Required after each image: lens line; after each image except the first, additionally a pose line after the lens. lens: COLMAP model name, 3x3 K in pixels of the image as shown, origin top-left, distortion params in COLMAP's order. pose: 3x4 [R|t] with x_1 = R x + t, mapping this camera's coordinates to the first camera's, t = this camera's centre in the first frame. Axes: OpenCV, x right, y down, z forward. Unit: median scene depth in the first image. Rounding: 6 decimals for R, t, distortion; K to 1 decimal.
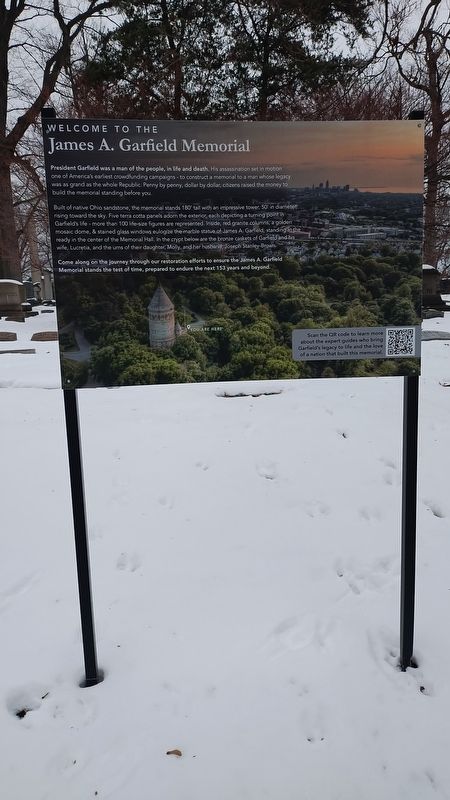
lens RADIAL K [[571.9, 0, 225.0], [0, 571.9, 400.0], [0, 0, 1]] dist [0.101882, -0.145506]
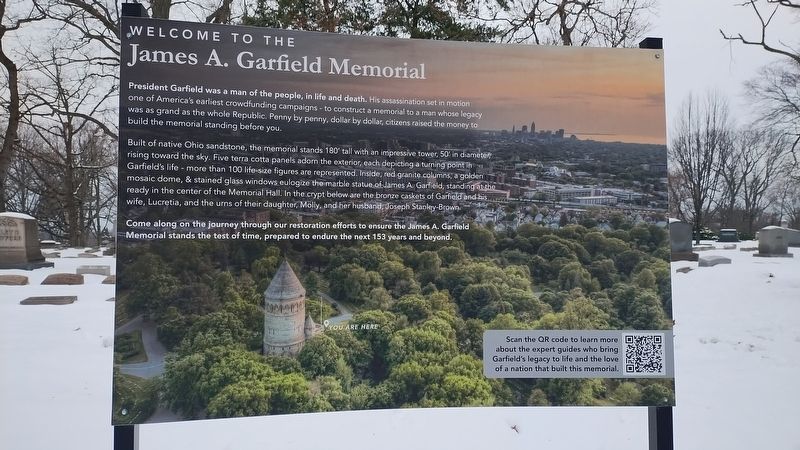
lens RADIAL K [[571.9, 0, 400.0], [0, 571.9, 225.0], [0, 0, 1]] dist [0.101882, -0.145506]
pose [[0.997978, 0.032775, 0.054461, -0.019740], [-0.021161, 0.979250, -0.201548, -0.108850], [-0.059937, 0.199988, 0.977963, 0.340598]]
